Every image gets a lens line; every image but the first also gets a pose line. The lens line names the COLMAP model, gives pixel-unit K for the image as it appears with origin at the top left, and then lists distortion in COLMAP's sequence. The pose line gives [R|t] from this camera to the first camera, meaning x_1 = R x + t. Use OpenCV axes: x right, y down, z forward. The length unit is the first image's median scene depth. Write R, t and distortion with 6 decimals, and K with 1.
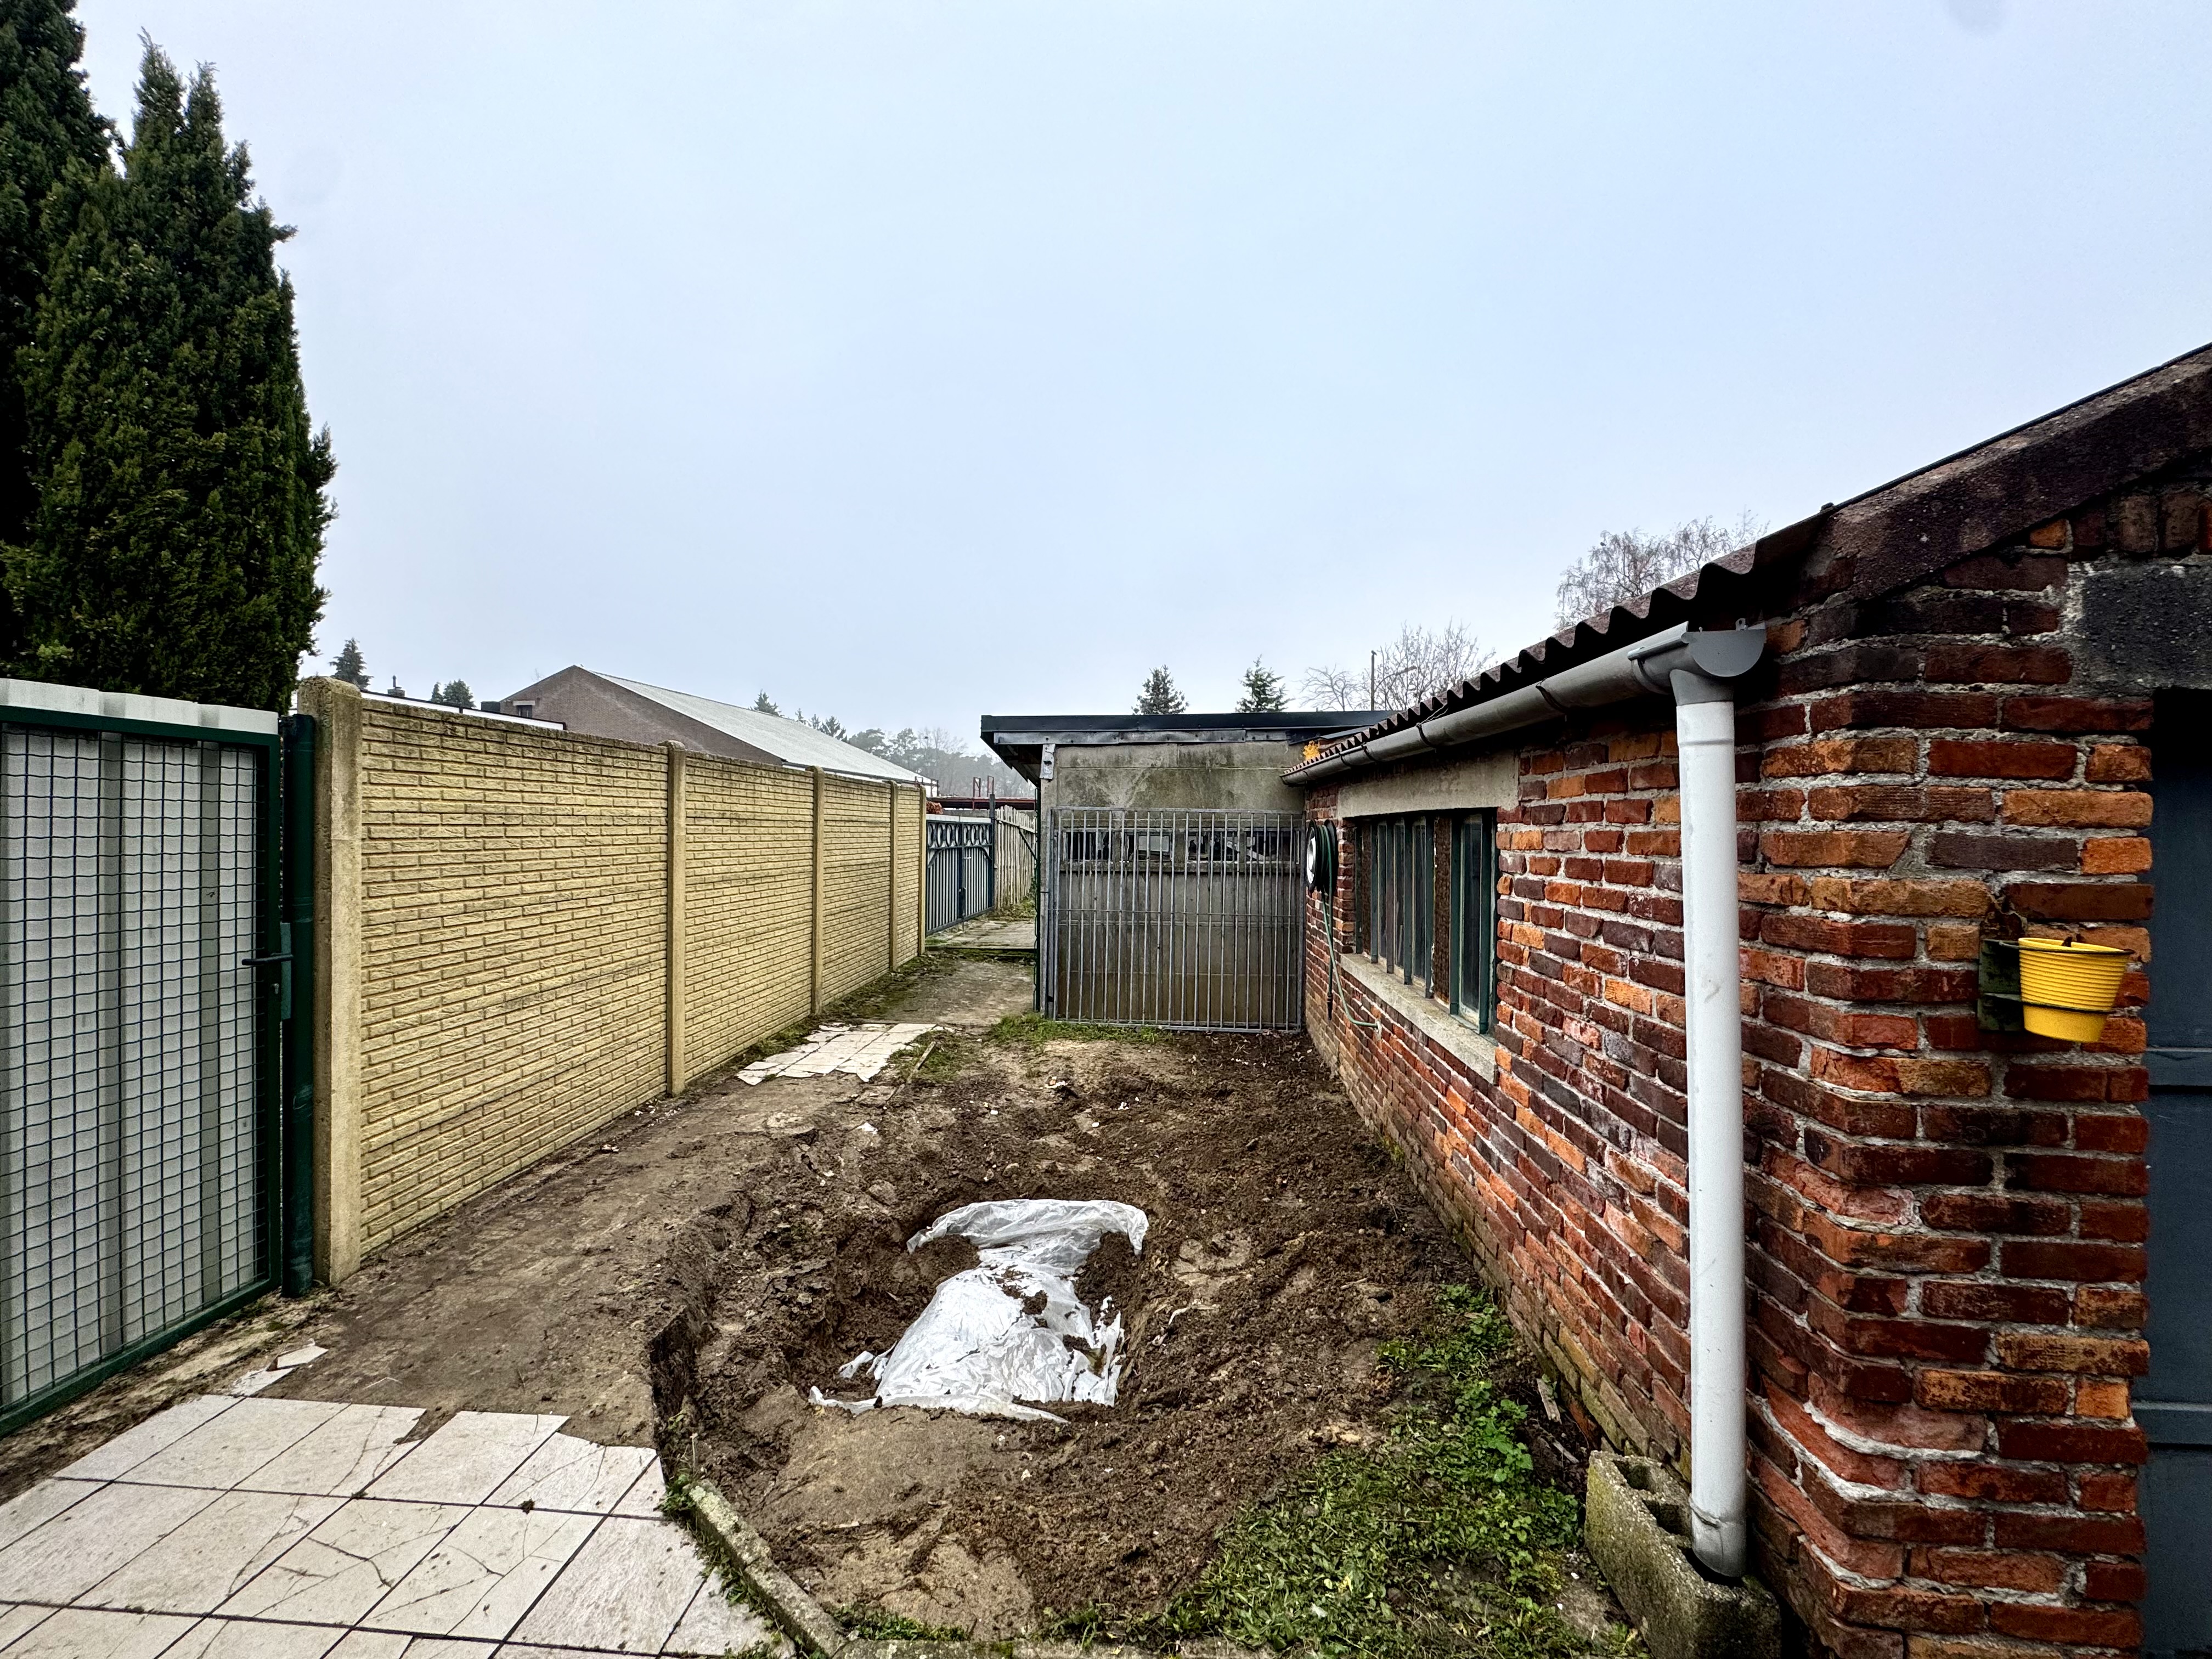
lens RADIAL K [[877.8, 0, 1102.1], [0, 877.8, 826.7], [0, 0, 1]] dist [-0.001708, -0.000148]
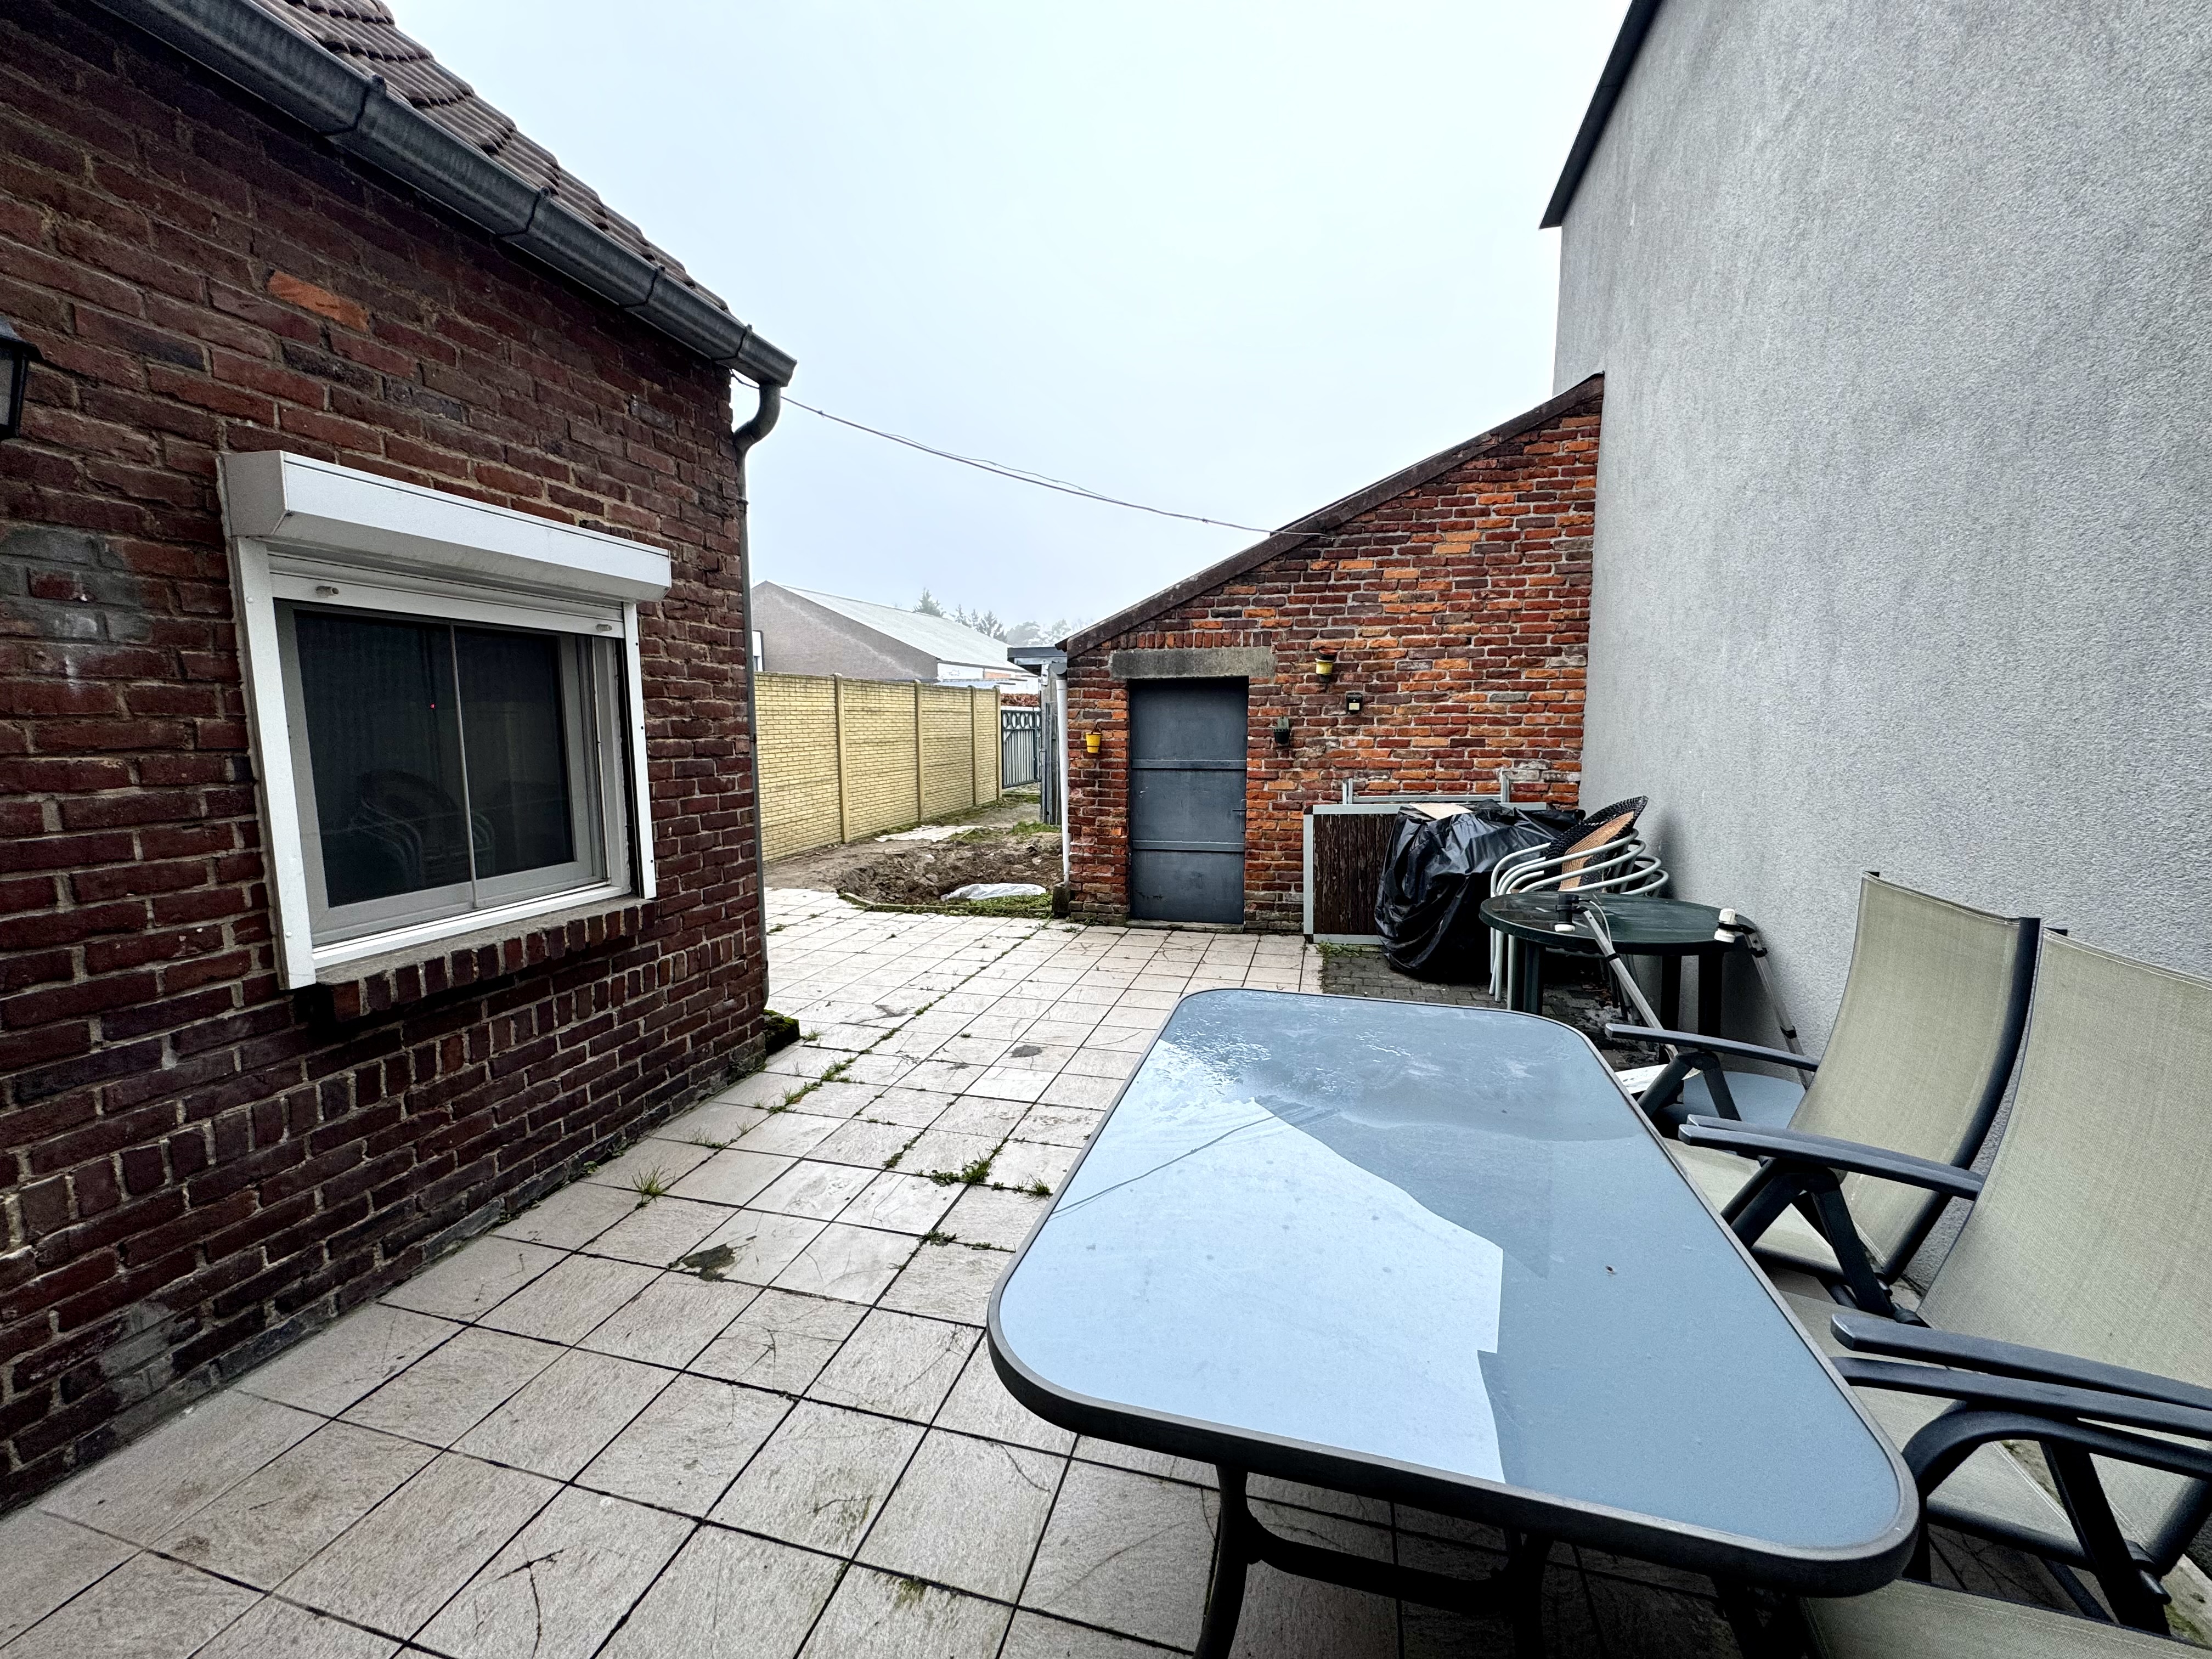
lens RADIAL K [[877.8, 0, 1104.9], [0, 877.8, 833.8], [0, 0, 1]] dist [-0.001708, -0.000148]
pose [[0.984001, 0.013268, -0.177670, 0.494711], [0.010540, 0.991142, 0.132391, 0.010126], [0.177853, -0.132146, 0.975144, -0.932799]]
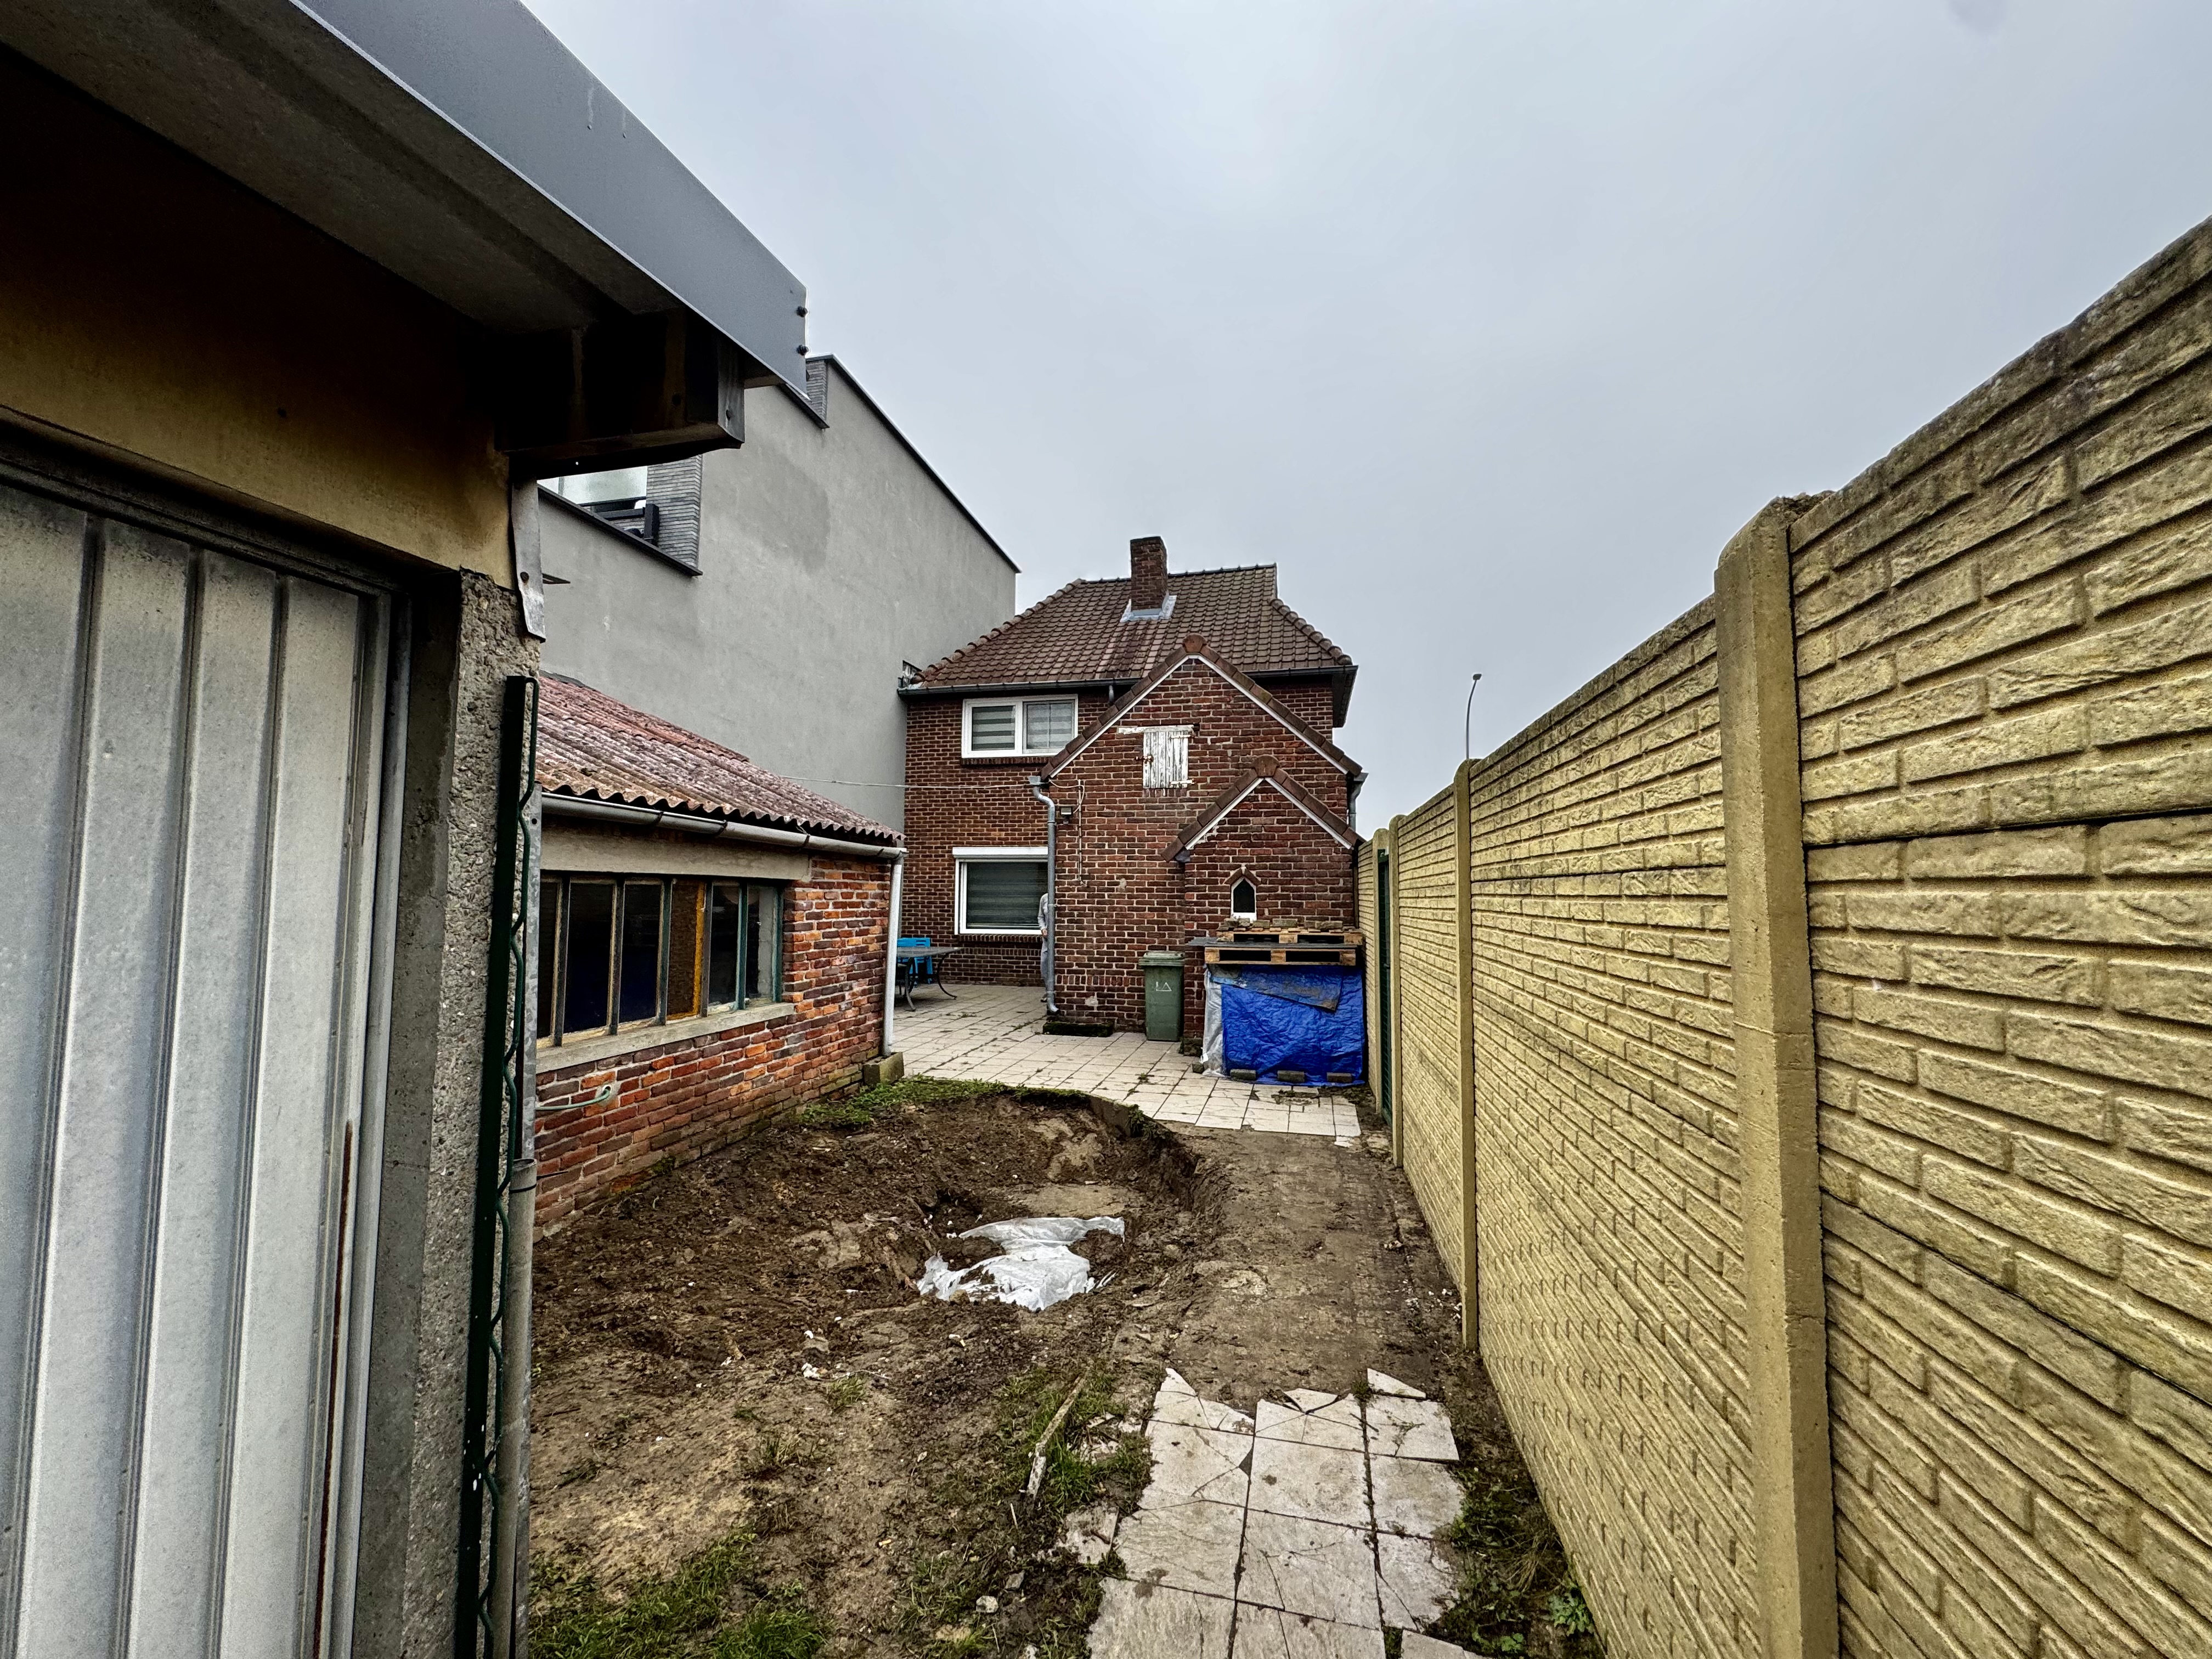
lens RADIAL K [[877.8, 0, 1103.7], [0, 877.8, 836.8], [0, 0, 1]] dist [-0.001708, -0.000148]
pose [[-0.988984, -0.006558, 0.147876, -0.323292], [-0.016870, 0.997503, -0.068584, 0.003481], [-0.147056, -0.070323, -0.986625, 1.643159]]
